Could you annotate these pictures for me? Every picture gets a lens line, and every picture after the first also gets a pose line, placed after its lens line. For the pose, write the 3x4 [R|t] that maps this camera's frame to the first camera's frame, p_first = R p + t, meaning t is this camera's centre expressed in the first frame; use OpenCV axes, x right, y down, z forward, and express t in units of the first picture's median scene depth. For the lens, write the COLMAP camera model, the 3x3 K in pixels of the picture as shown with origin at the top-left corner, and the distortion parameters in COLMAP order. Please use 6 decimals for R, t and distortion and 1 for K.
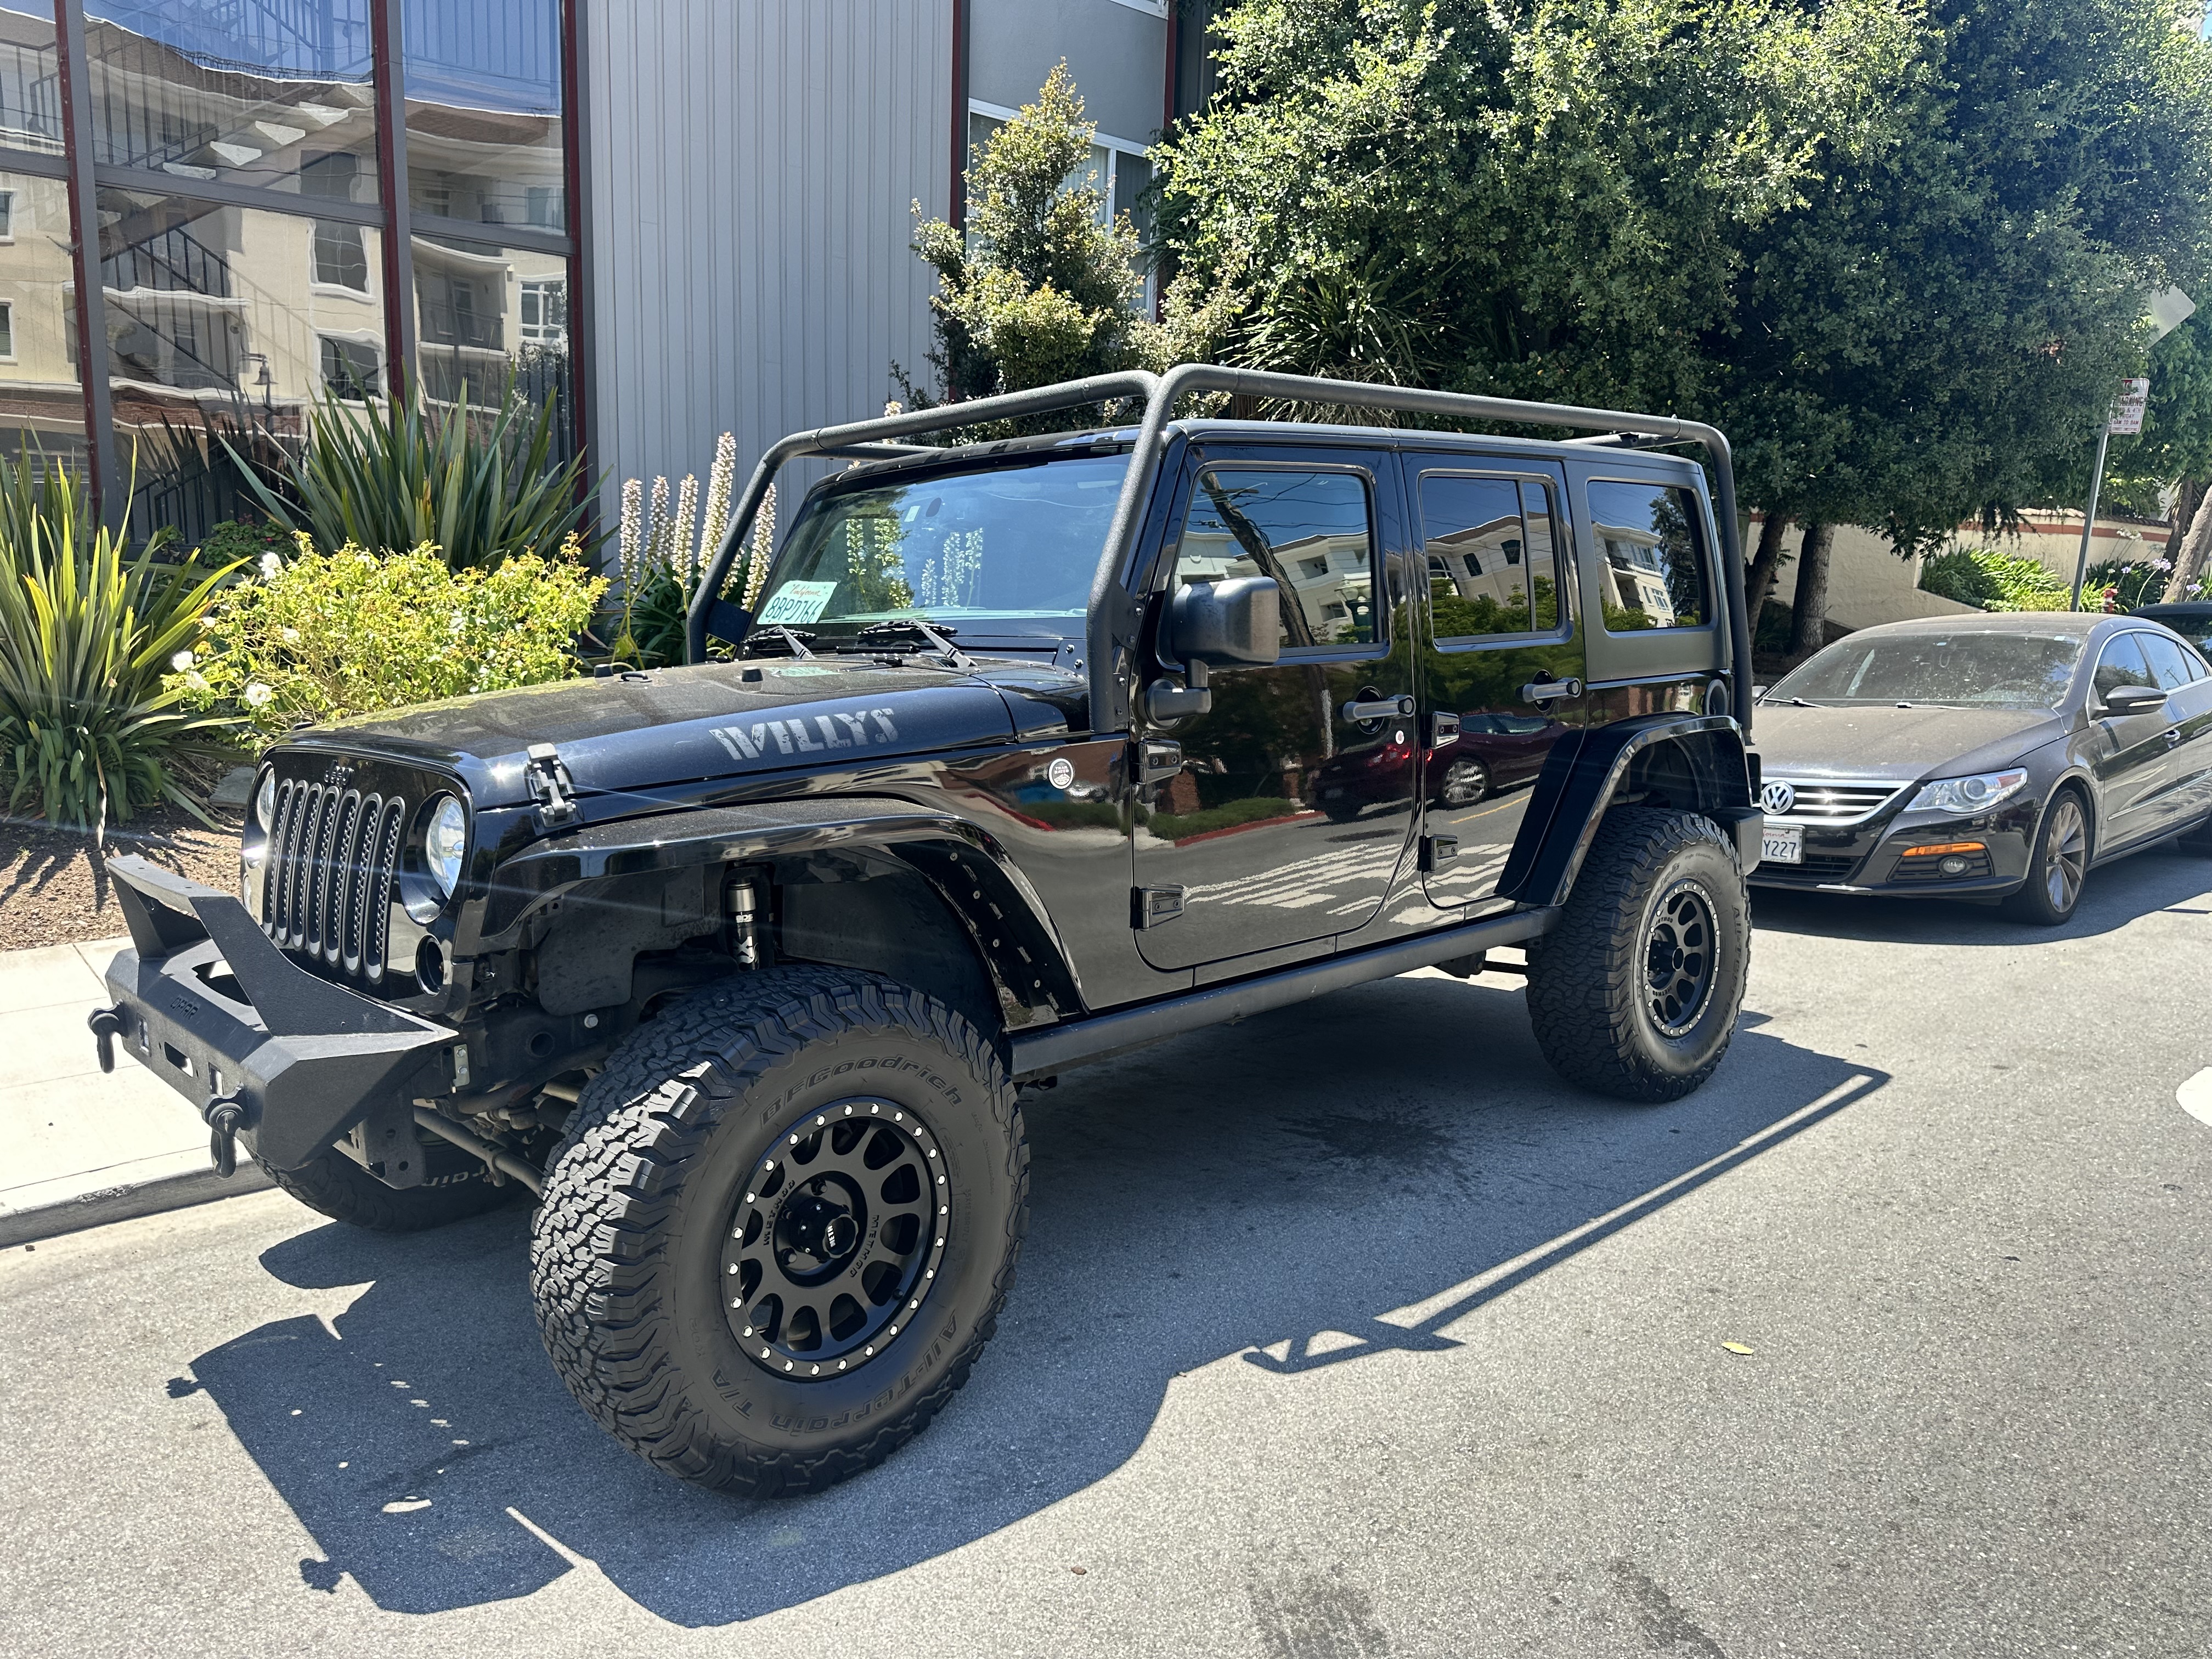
lens RADIAL K [[1572.3, 0, 1100.3], [0, 1572.3, 830.8], [0, 0, 1]] dist [0.005270, -0.011214]
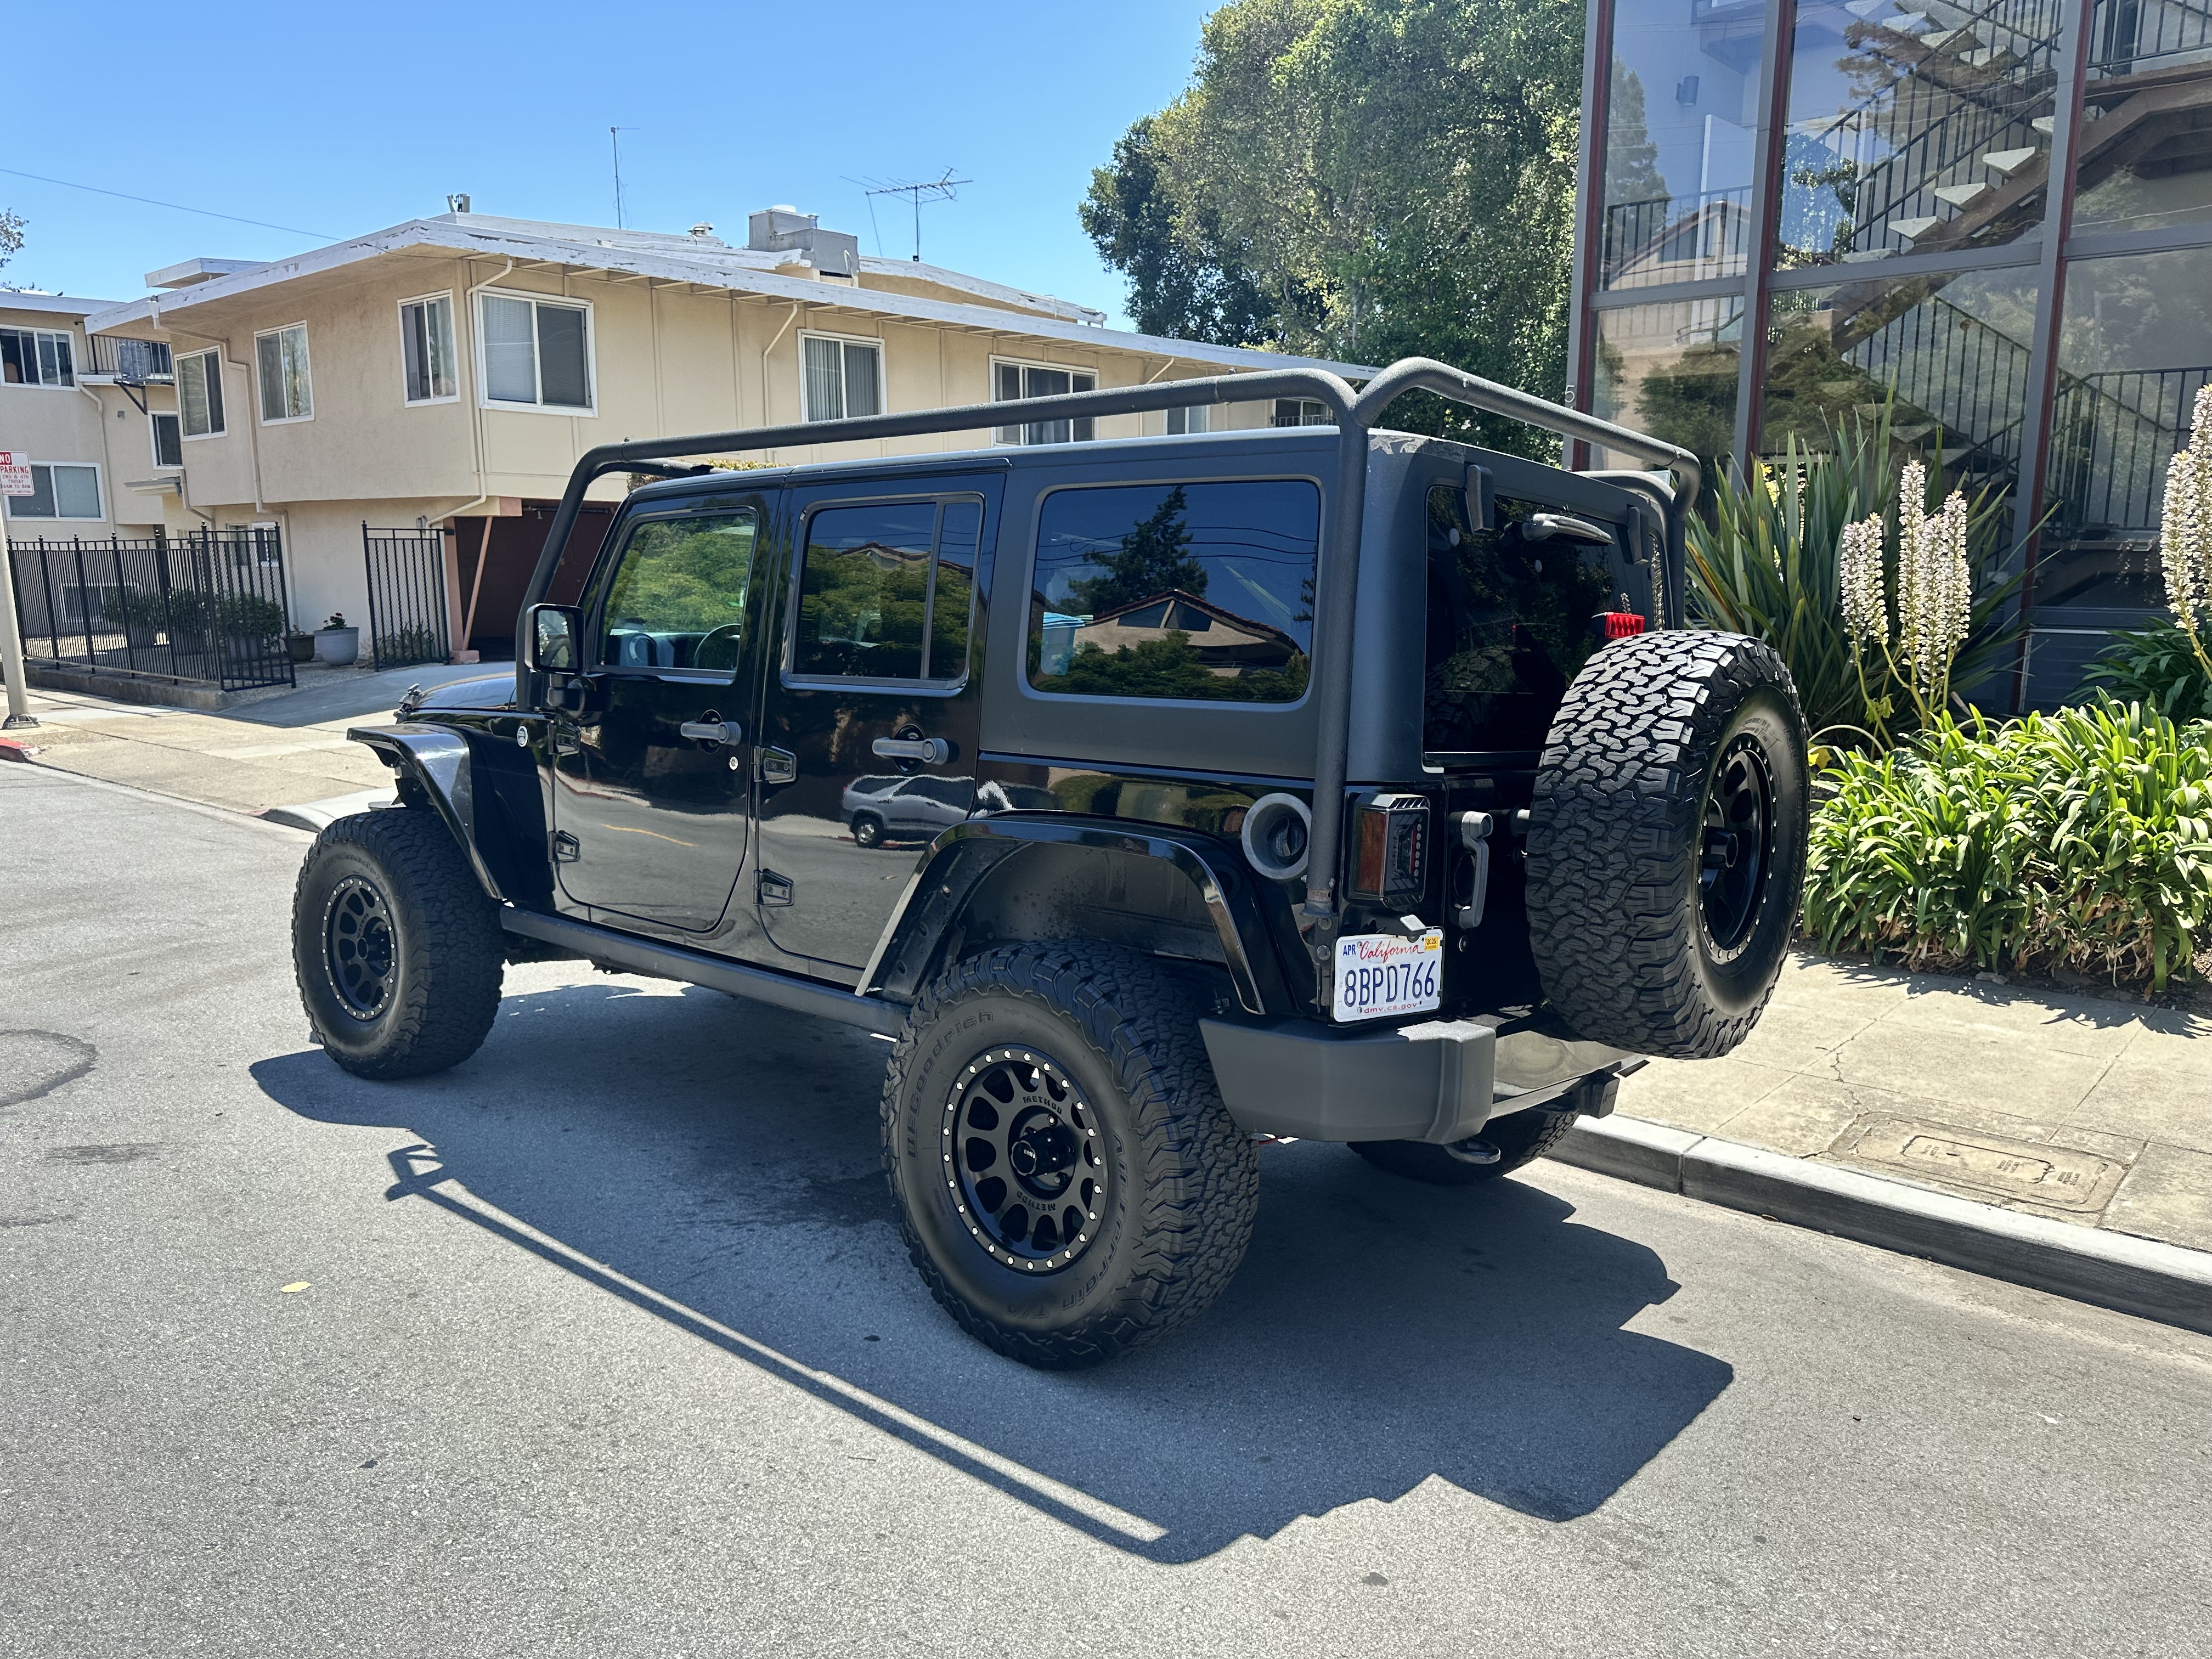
lens RADIAL K [[1572.3, 0, 1112.4], [0, 1572.3, 832.9], [0, 0, 1]] dist [0.005270, -0.011214]
pose [[0.116557, 0.126376, -0.985111, 1.284320], [-0.177851, 0.978495, 0.104485, -0.170259], [0.977130, 0.163025, 0.136527, 1.146059]]
